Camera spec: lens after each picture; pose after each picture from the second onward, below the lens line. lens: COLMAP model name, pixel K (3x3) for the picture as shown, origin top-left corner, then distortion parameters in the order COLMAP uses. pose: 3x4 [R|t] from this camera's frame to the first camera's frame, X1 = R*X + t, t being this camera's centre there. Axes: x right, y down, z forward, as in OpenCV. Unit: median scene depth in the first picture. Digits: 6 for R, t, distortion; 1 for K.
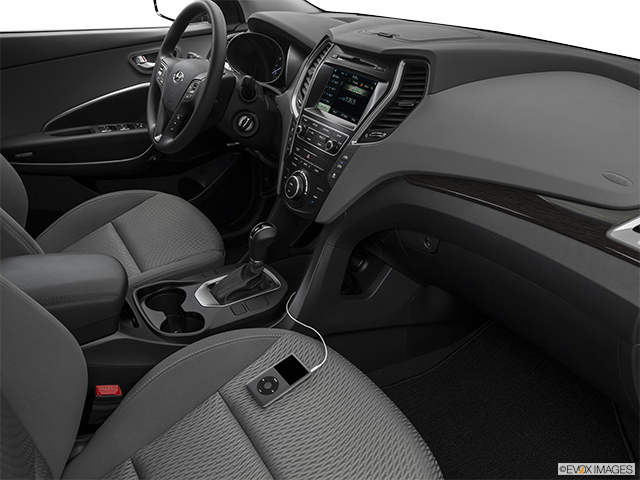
lens RADIAL K [[518.0, 0, 318.0], [0, 518.0, 244.6], [0, 0, 1]] dist [-0.033484, 0.006076]
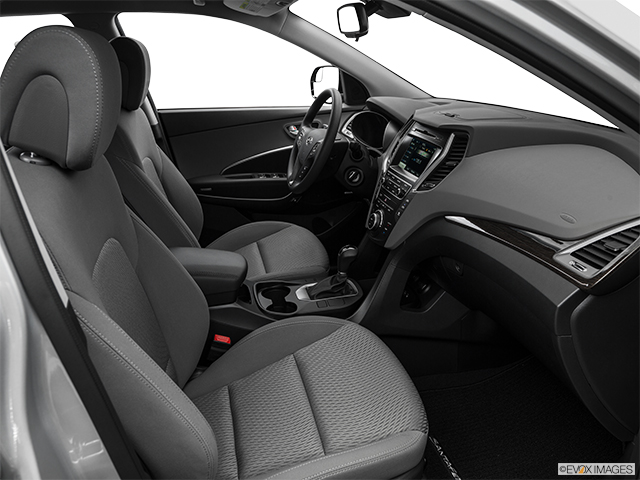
lens RADIAL K [[430.7, 0, 322.9], [0, 430.7, 234.7], [0, 0, 1]] dist [0.001366, 0.001954]
pose [[0.961353, 0.093363, -0.259007, 0.123262], [-0.121869, 0.987869, -0.096248, 0.049736], [0.246879, 0.124093, 0.961068, -0.122530]]
